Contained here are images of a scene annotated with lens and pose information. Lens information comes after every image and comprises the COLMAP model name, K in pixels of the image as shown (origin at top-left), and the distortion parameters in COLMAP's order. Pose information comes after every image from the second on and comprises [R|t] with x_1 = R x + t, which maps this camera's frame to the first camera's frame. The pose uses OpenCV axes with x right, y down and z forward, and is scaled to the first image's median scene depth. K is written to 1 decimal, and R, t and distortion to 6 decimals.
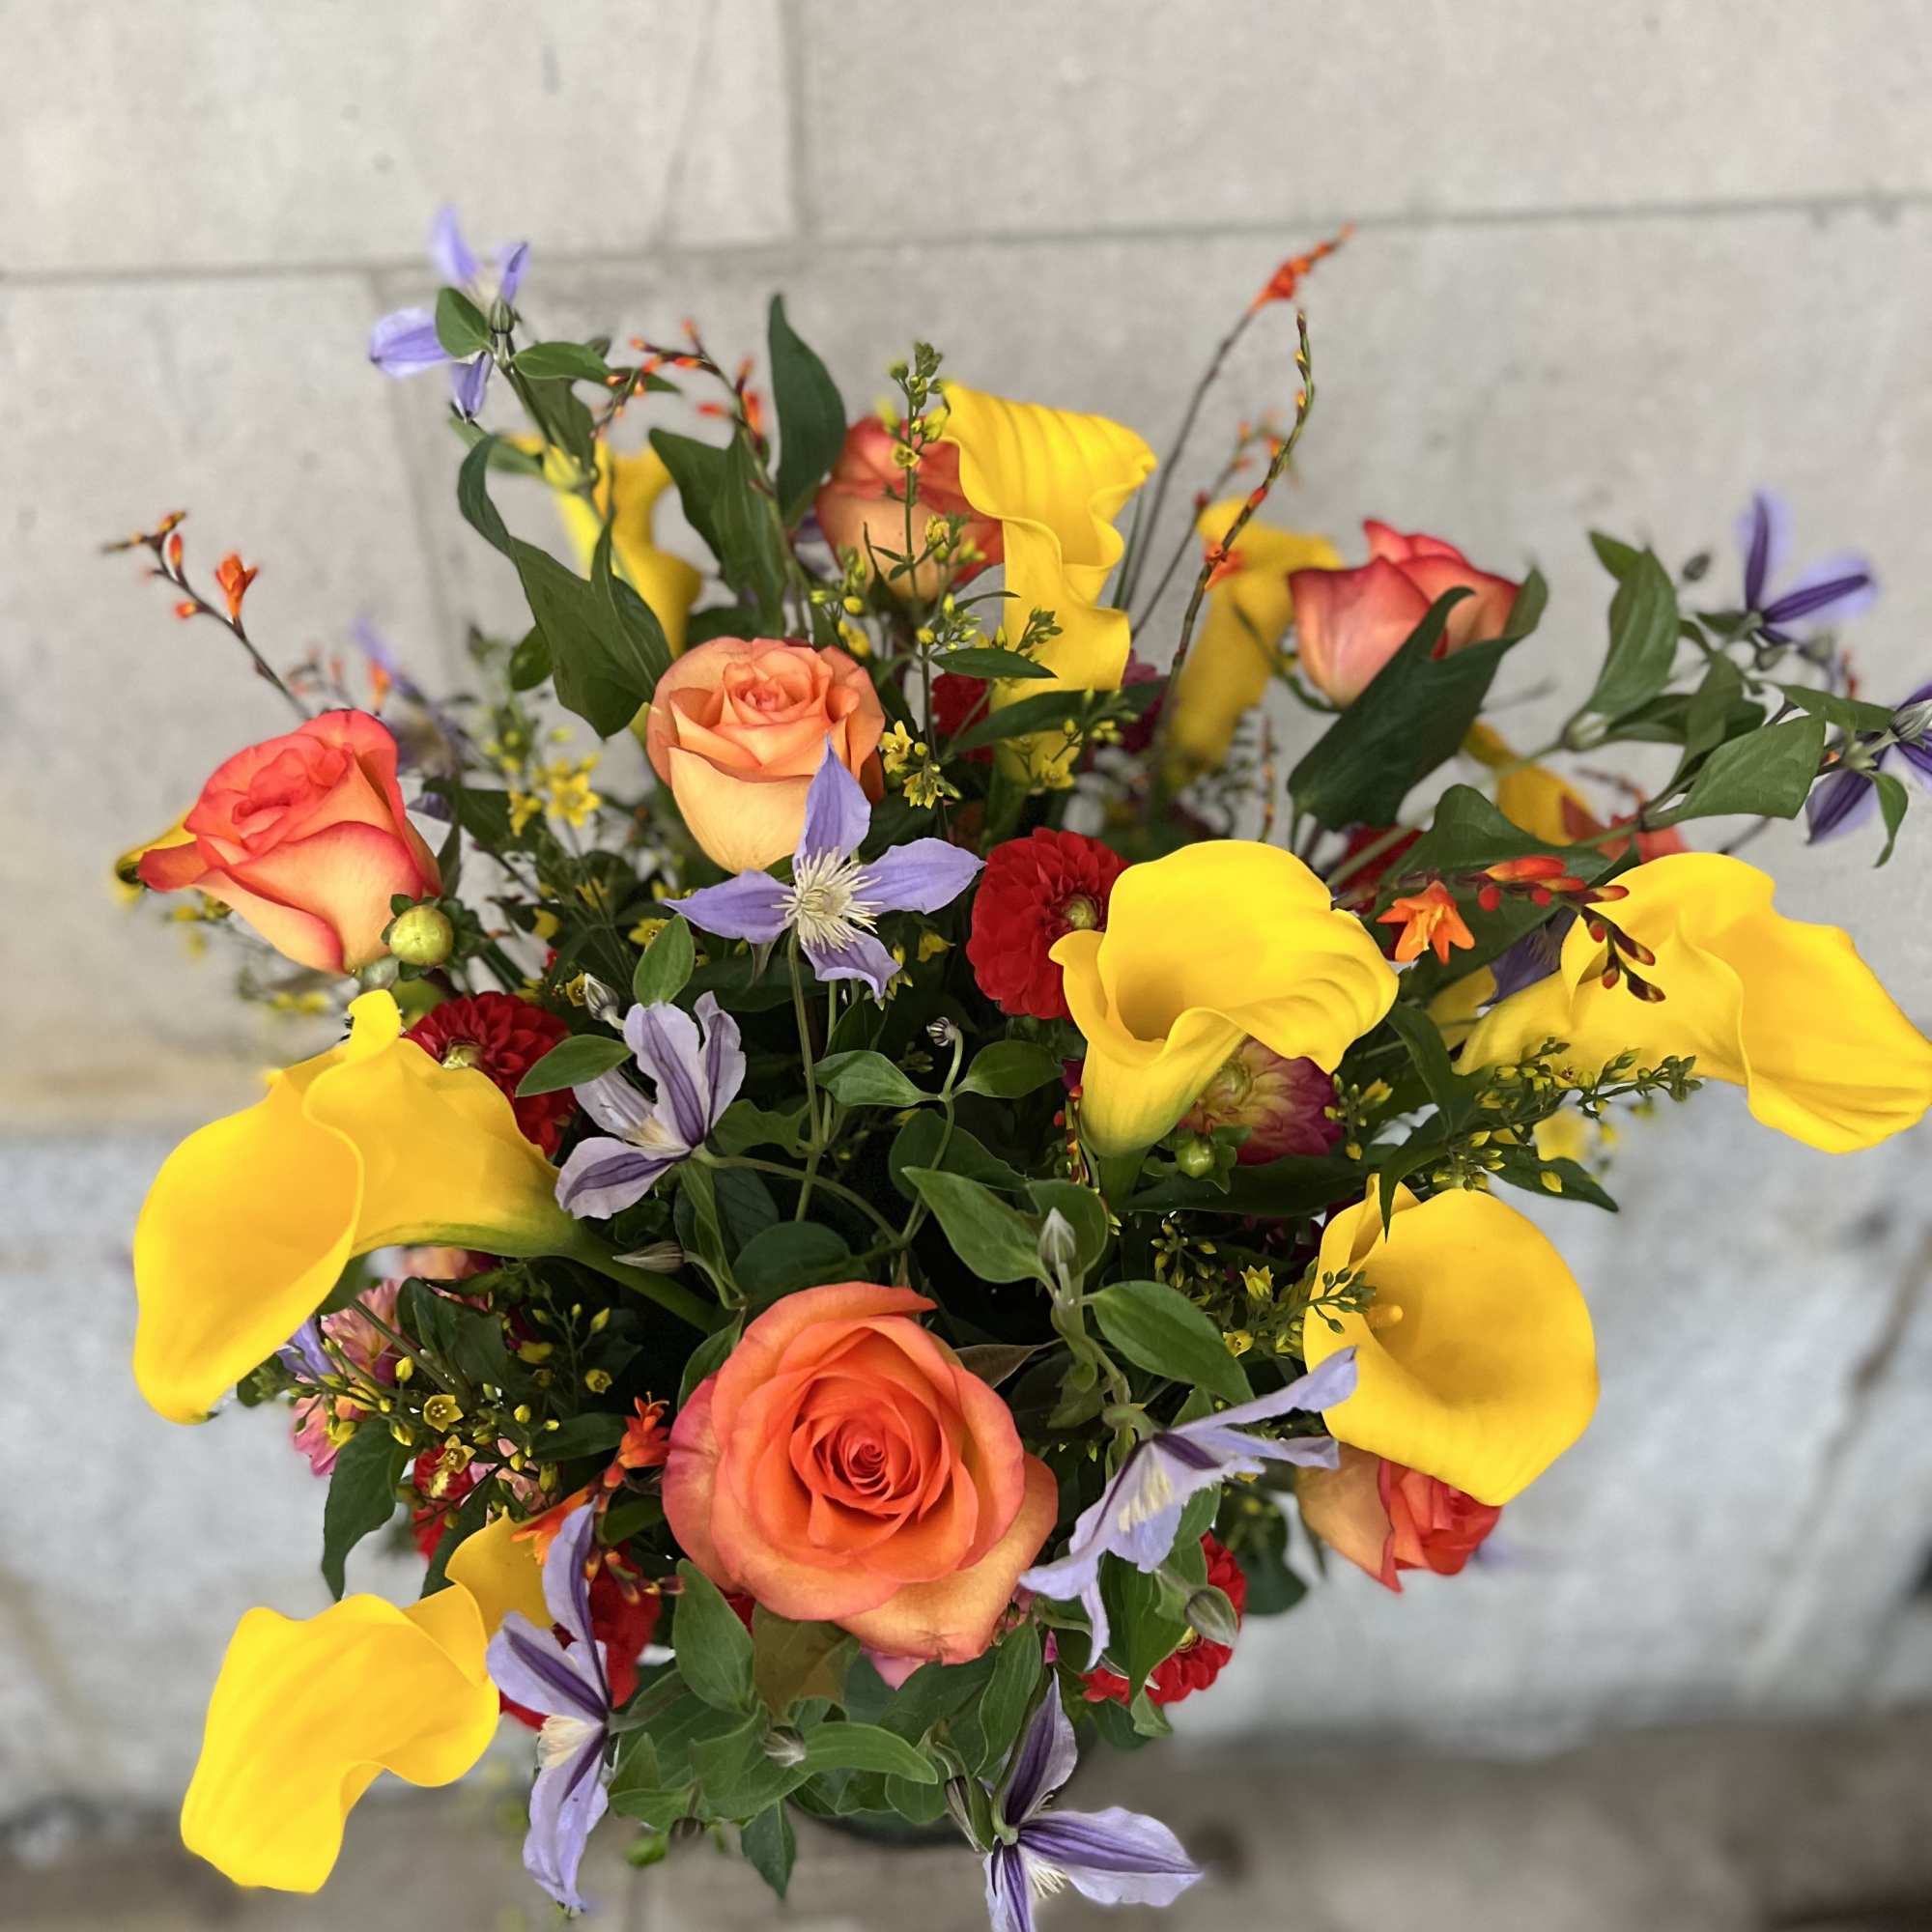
lens RADIAL K [[1898.8, 0, 966.0], [0, 1898.8, 966.0], [0, 0, 1]] dist [-0.001053, -0.004337]
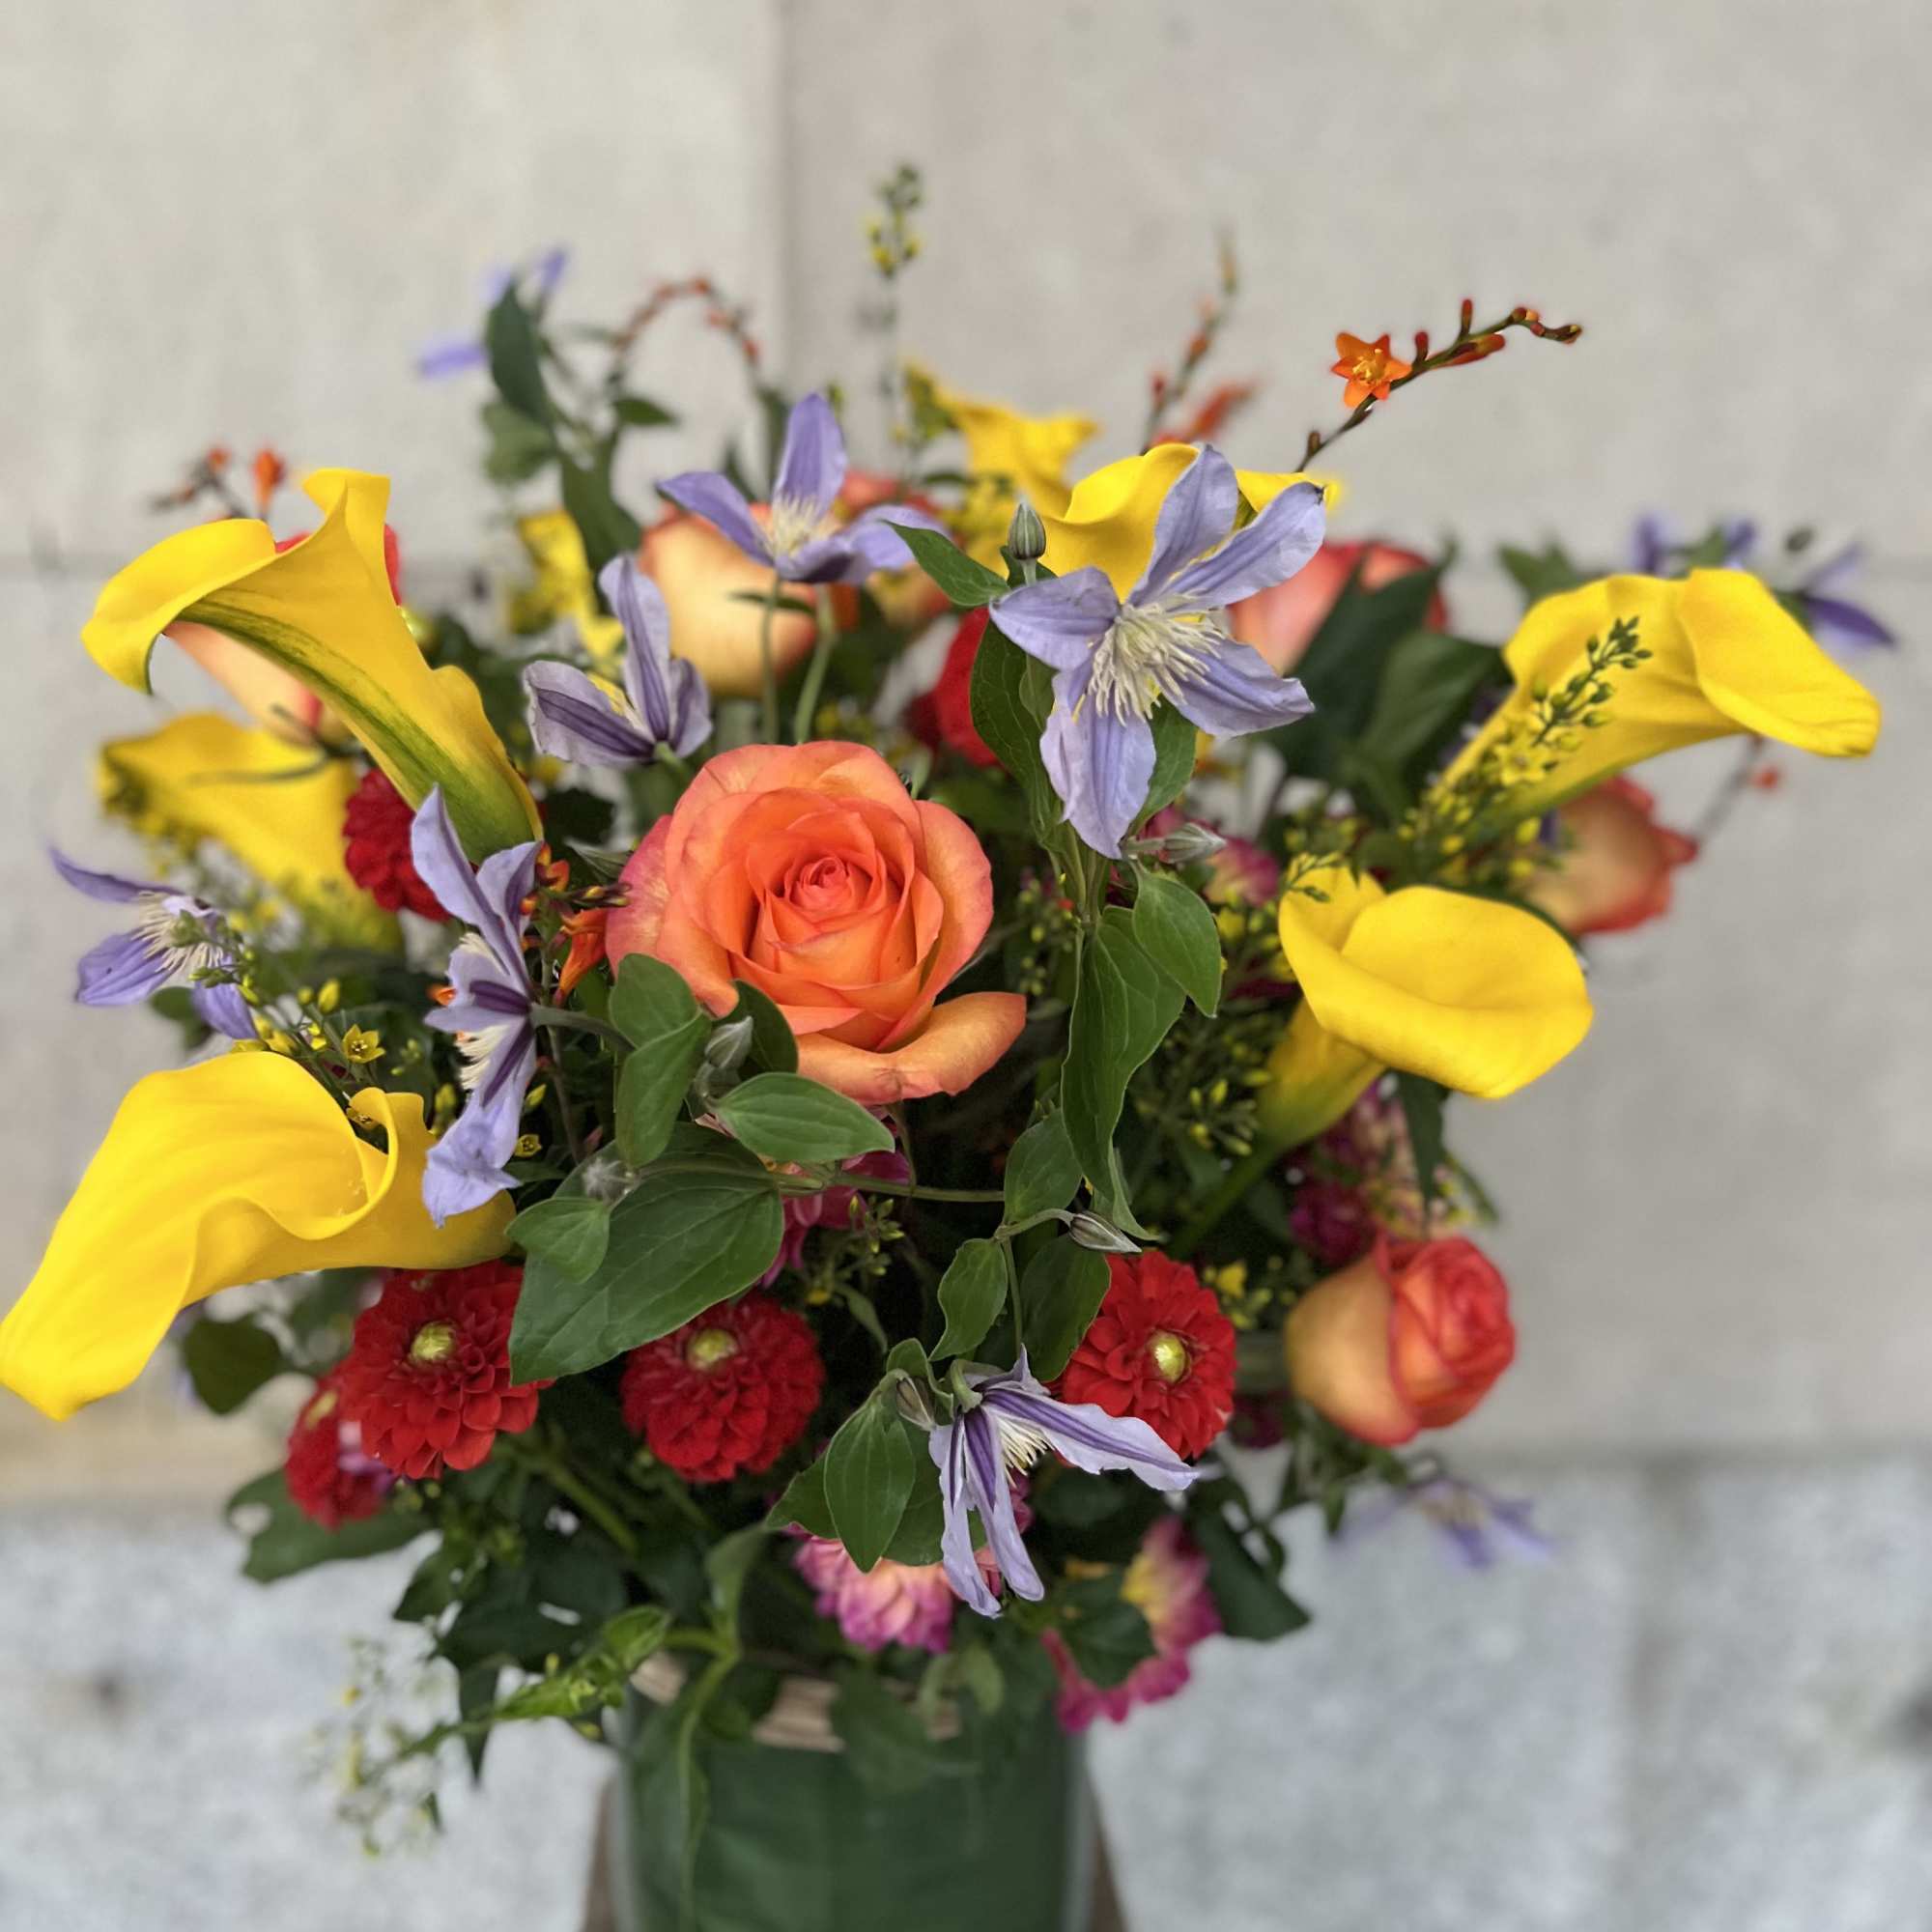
lens RADIAL K [[1890.4, 0, 966.0], [0, 1890.4, 966.0], [0, 0, 1]] dist [0.002623, -0.002727]
pose [[0.999608, 0.017433, 0.021922, -0.002097], [-0.006133, 0.899922, -0.436007, 0.666082], [-0.027329, 0.435702, 0.899676, 0.155060]]
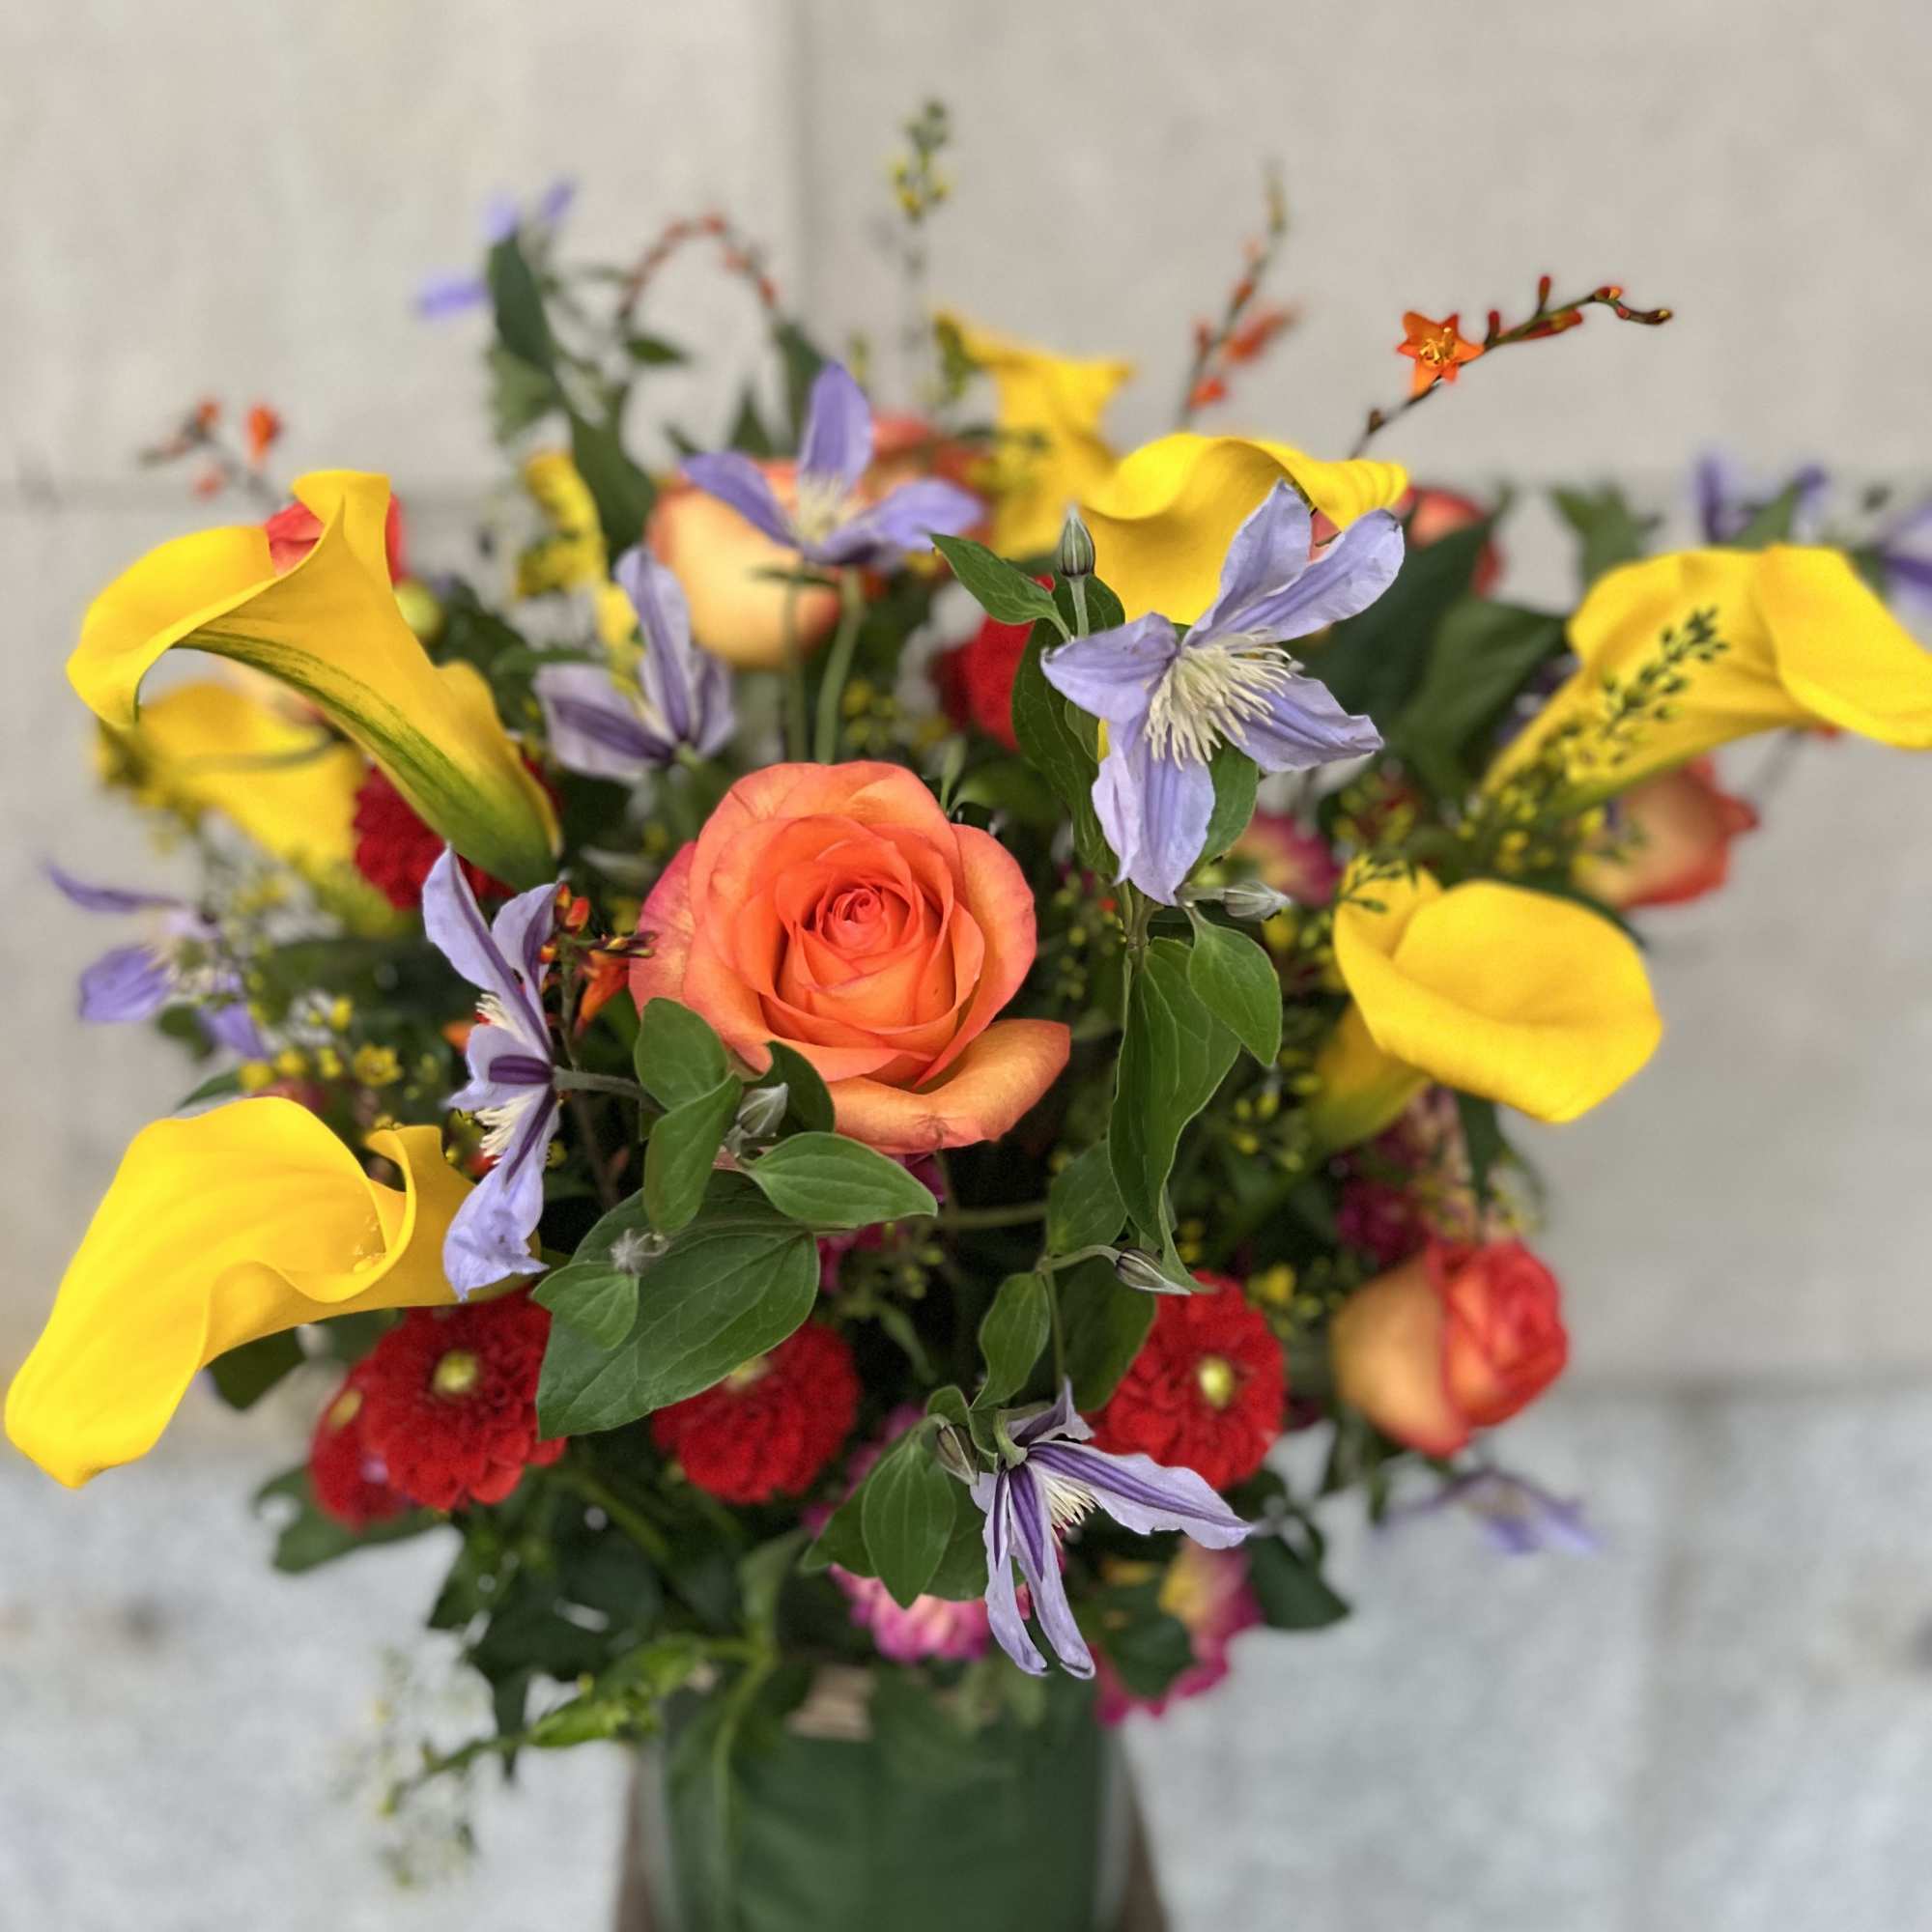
lens RADIAL K [[1898.8, 0, 966.0], [0, 1898.8, 966.0], [0, 0, 1]] dist [-0.001053, -0.004337]
pose [[0.999819, 0.011686, 0.015030, -0.014475], [-0.005182, 0.926678, -0.375820, 0.581990], [-0.018320, 0.375674, 0.926571, 0.163983]]
